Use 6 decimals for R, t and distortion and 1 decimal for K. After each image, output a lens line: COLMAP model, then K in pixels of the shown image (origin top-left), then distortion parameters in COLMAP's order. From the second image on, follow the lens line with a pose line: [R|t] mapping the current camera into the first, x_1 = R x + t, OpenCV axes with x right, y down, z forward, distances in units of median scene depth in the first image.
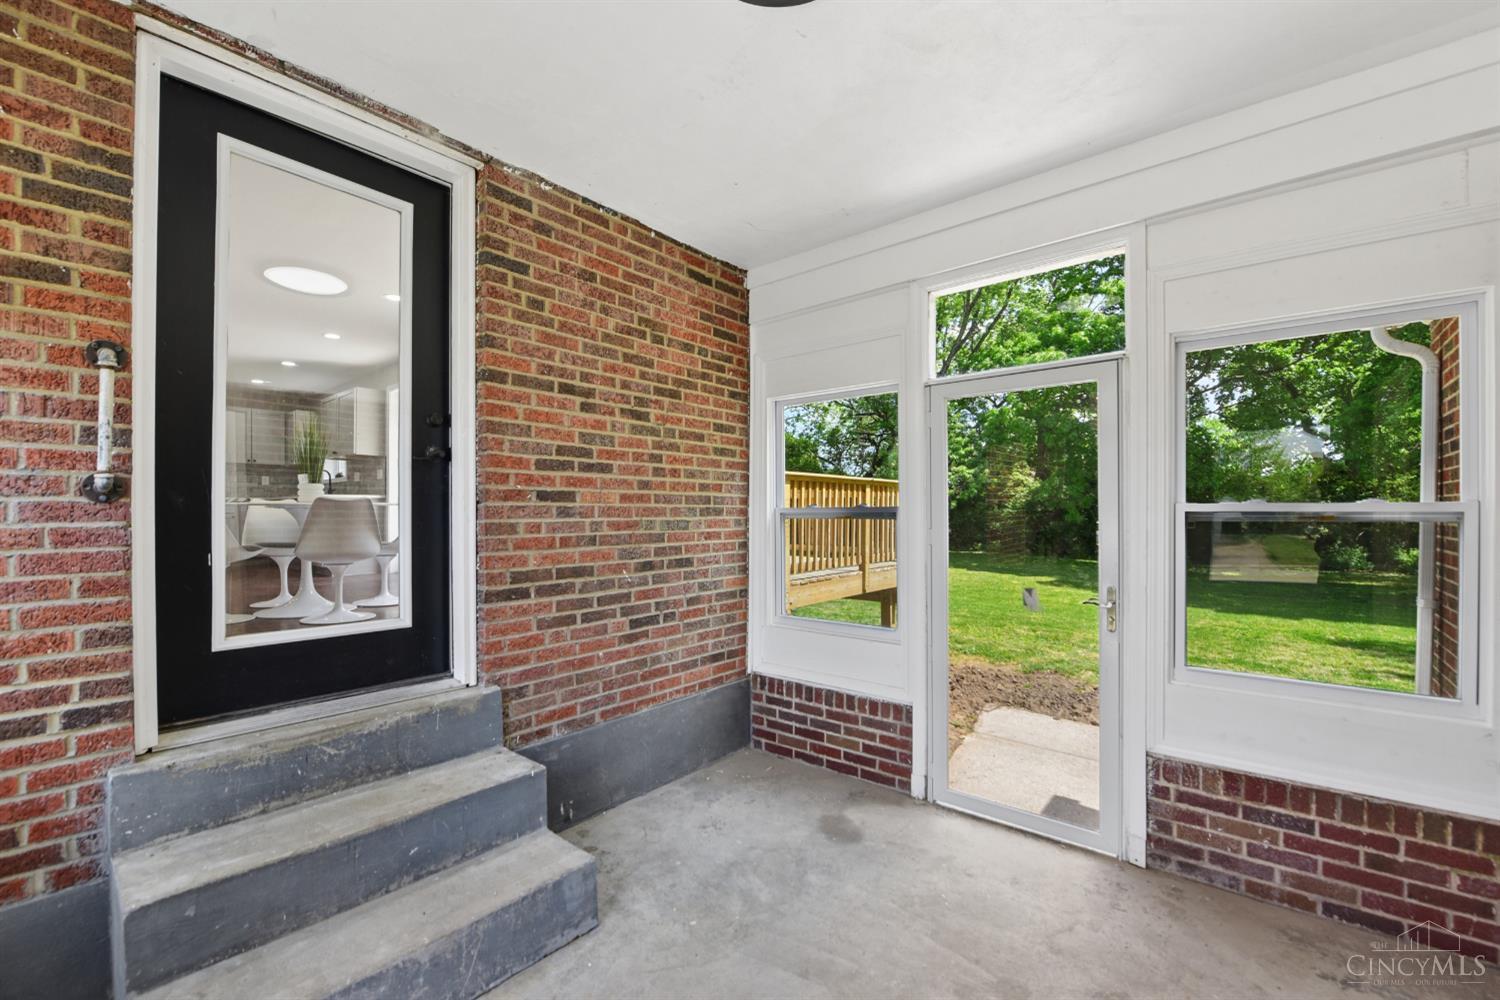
lens RADIAL K [[622.3, 0, 748.4], [0, 622.3, 506.9], [0, 0, 1]] dist [-0.013670, -0.001620]
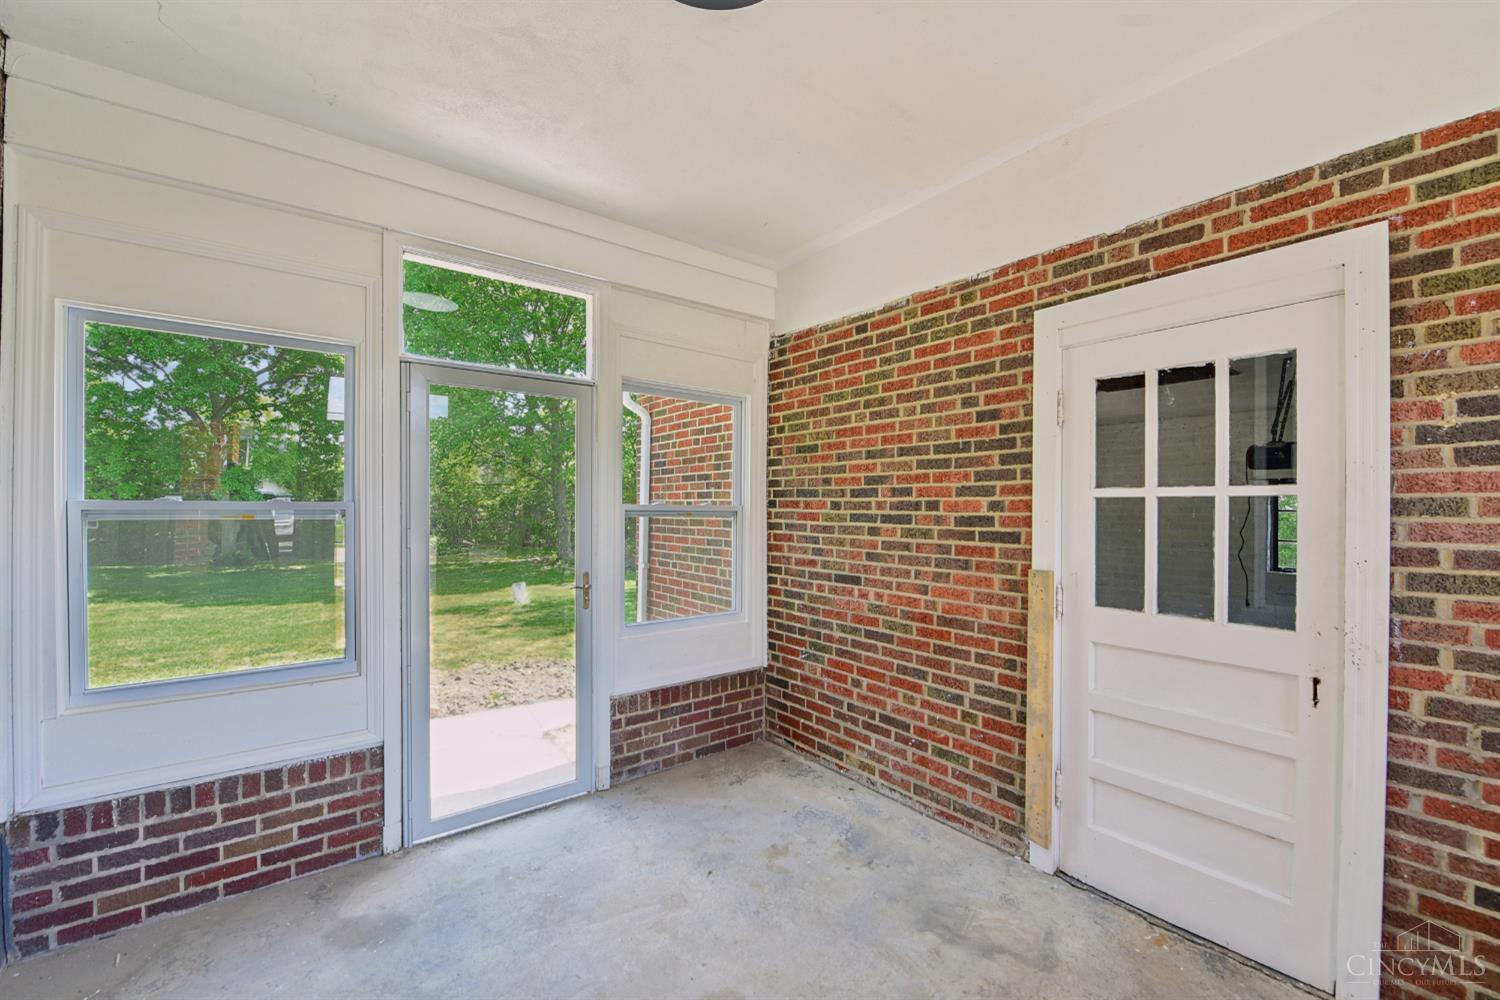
lens RADIAL K [[622.3, 0, 749.8], [0, 622.3, 508.8], [0, 0, 1]] dist [-0.013670, -0.001620]
pose [[0.201447, 0.004053, 0.979491, -0.429572], [-0.009867, 0.999949, -0.002109, 0.003963], [-0.979450, -0.009240, 0.201477, 0.349838]]
